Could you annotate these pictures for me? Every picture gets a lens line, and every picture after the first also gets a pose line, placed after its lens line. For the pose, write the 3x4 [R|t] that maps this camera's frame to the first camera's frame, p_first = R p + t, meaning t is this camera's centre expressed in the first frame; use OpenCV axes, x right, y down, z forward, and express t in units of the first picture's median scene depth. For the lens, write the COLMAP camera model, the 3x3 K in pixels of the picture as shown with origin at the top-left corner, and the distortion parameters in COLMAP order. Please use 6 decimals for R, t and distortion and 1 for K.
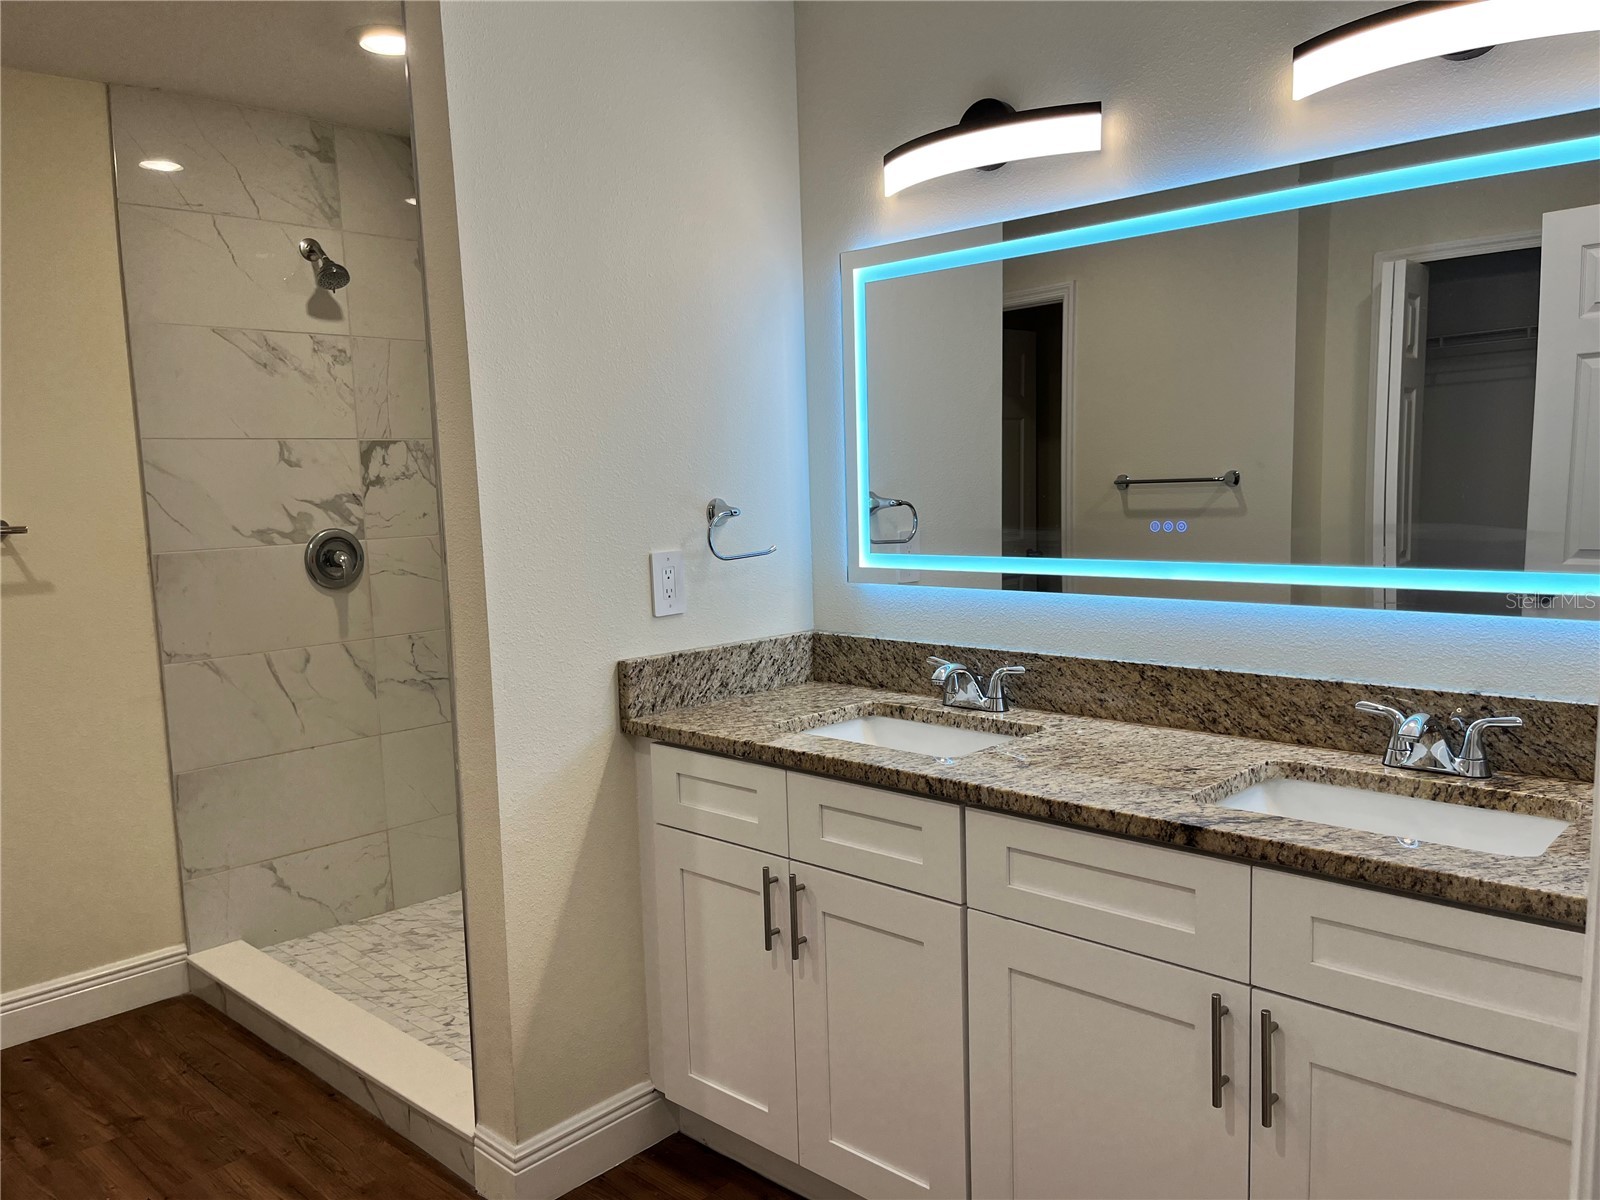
lens RADIAL K [[1213.7, 0, 802.1], [0, 1213.7, 615.9], [0, 0, 1]] dist [0.079660, -0.103949]
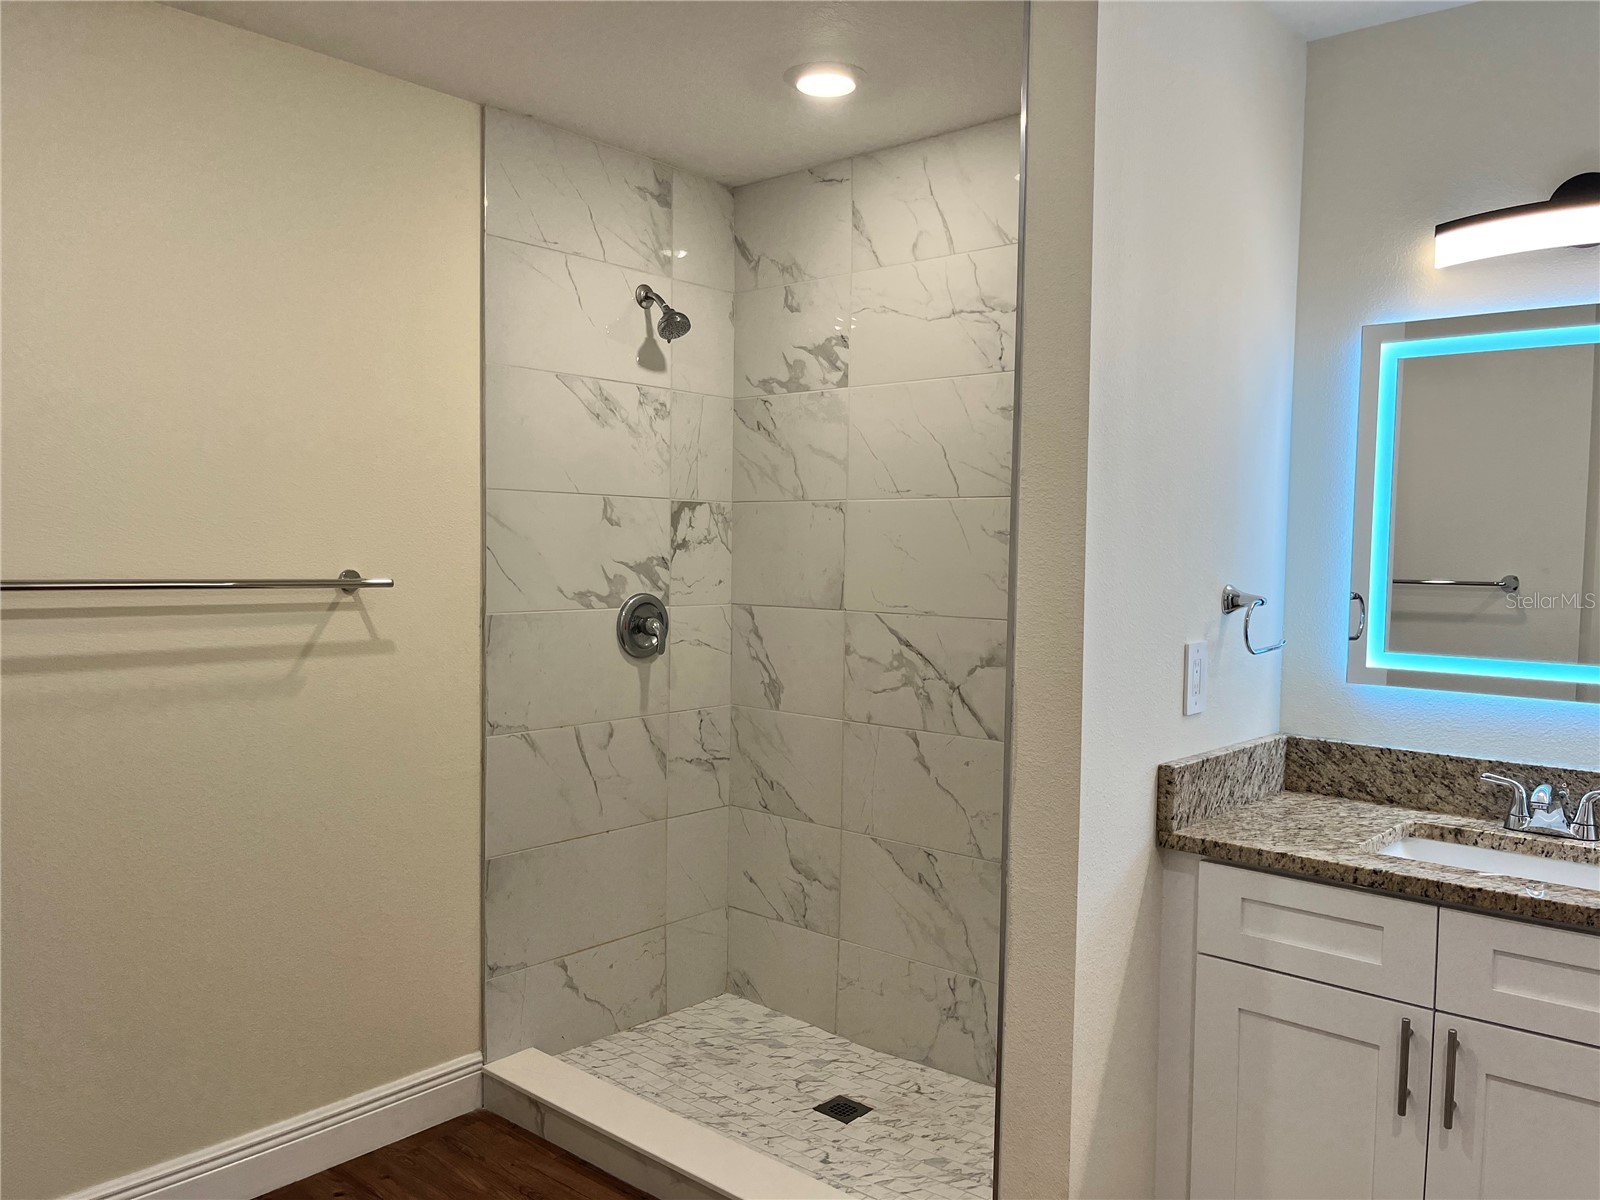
lens RADIAL K [[1206.1, 0, 801.2], [0, 1206.1, 608.4], [0, 0, 1]] dist [0.089646, -0.128141]
pose [[0.997853, 0.045218, 0.047387, -0.430126], [-0.042057, 0.996953, -0.065699, -0.006756], [-0.050214, 0.063565, 0.996714, 0.117967]]
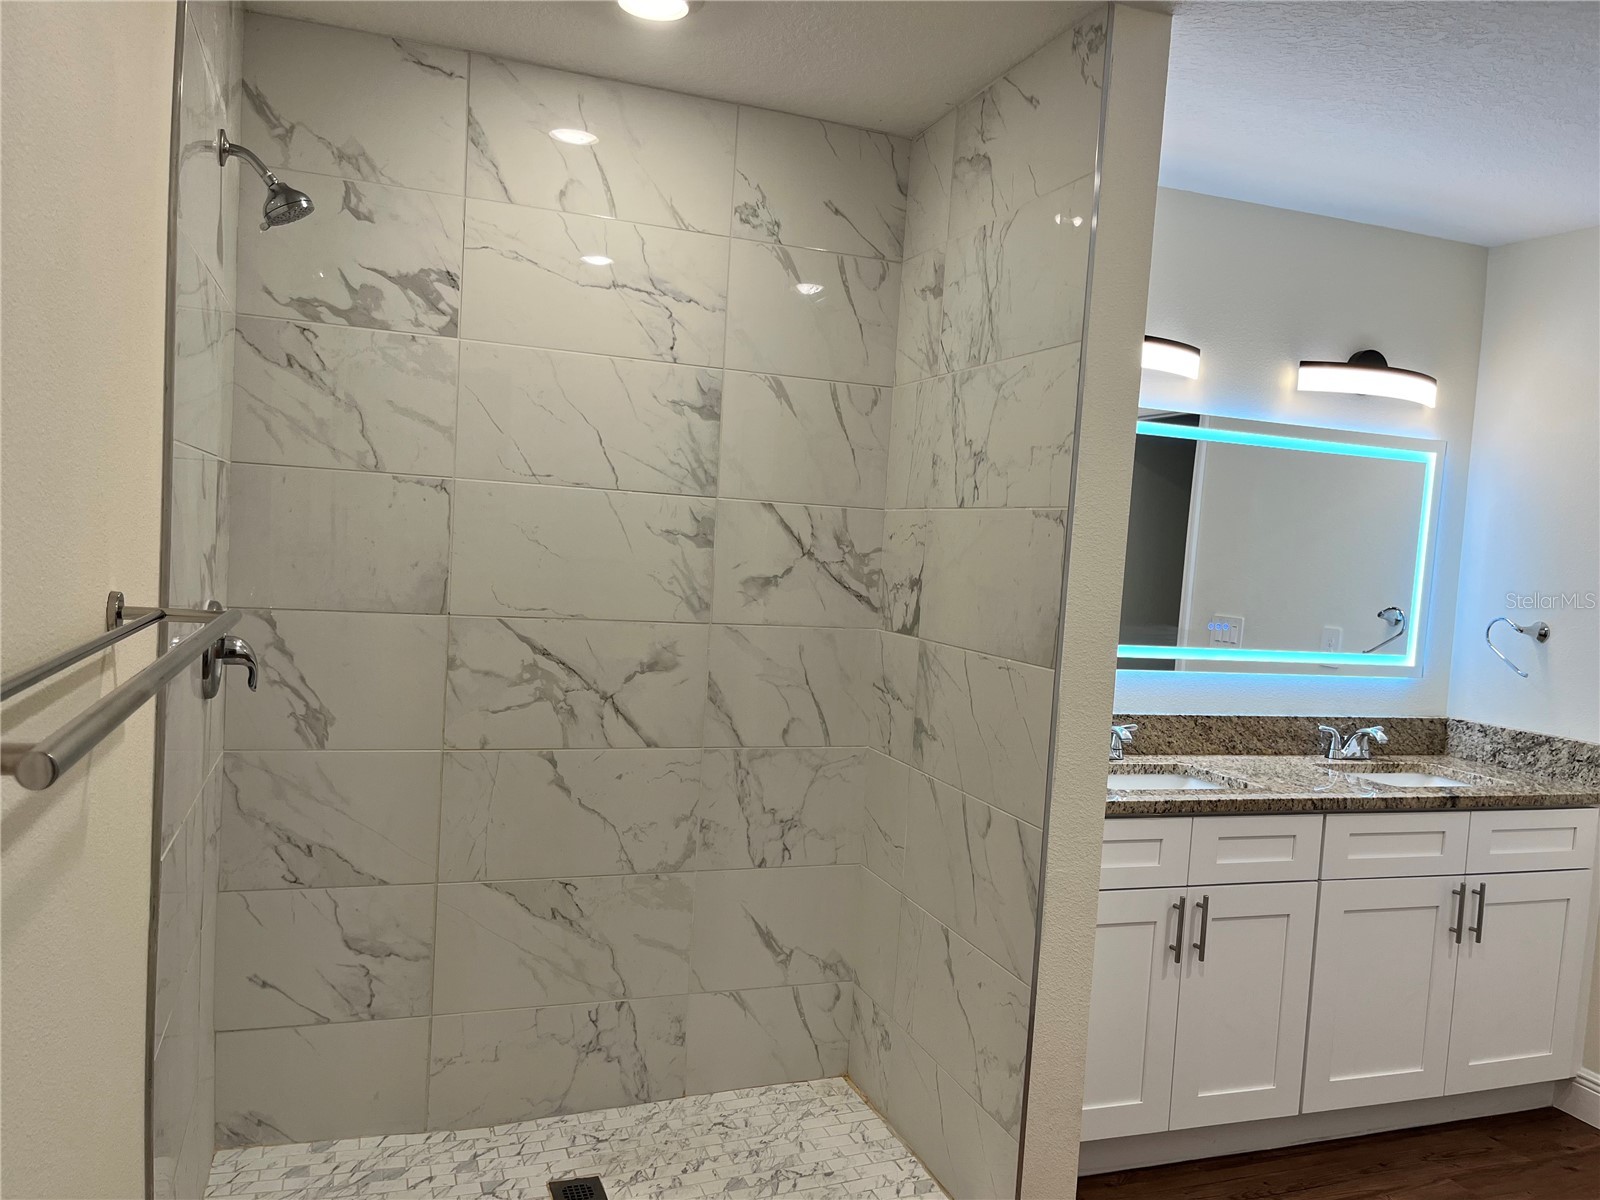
lens RADIAL K [[1213.7, 0, 802.1], [0, 1213.7, 615.9], [0, 0, 1]] dist [0.079660, -0.103949]
pose [[0.442439, 0.001688, 0.896797, -1.132762], [0.028822, 0.999455, -0.016101, -0.064417], [-0.896335, 0.032971, 0.442149, 0.657395]]
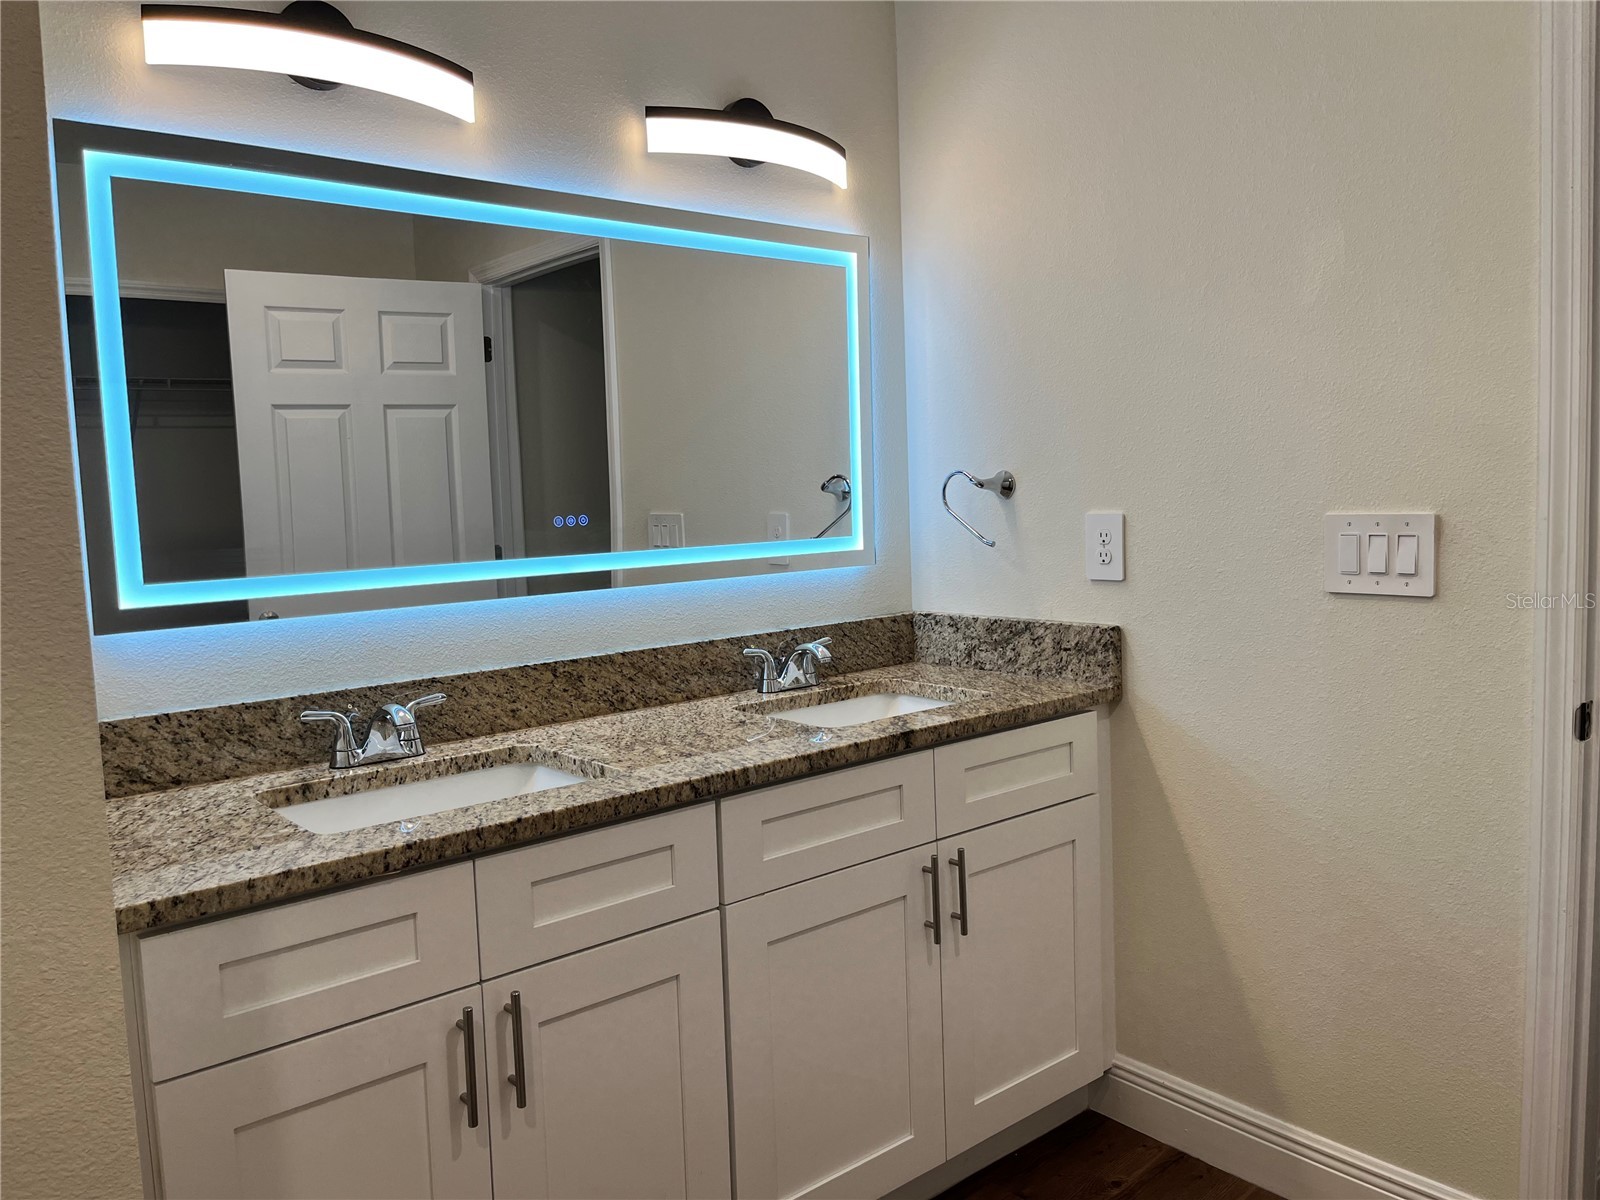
lens RADIAL K [[1206.1, 0, 801.2], [0, 1206.1, 608.4], [0, 0, 1]] dist [0.089646, -0.128141]
pose [[0.116881, -0.074259, 0.990366, -0.570621], [0.147902, 0.987382, 0.056581, -0.025037], [-0.982071, 0.139864, 0.126389, 0.582836]]
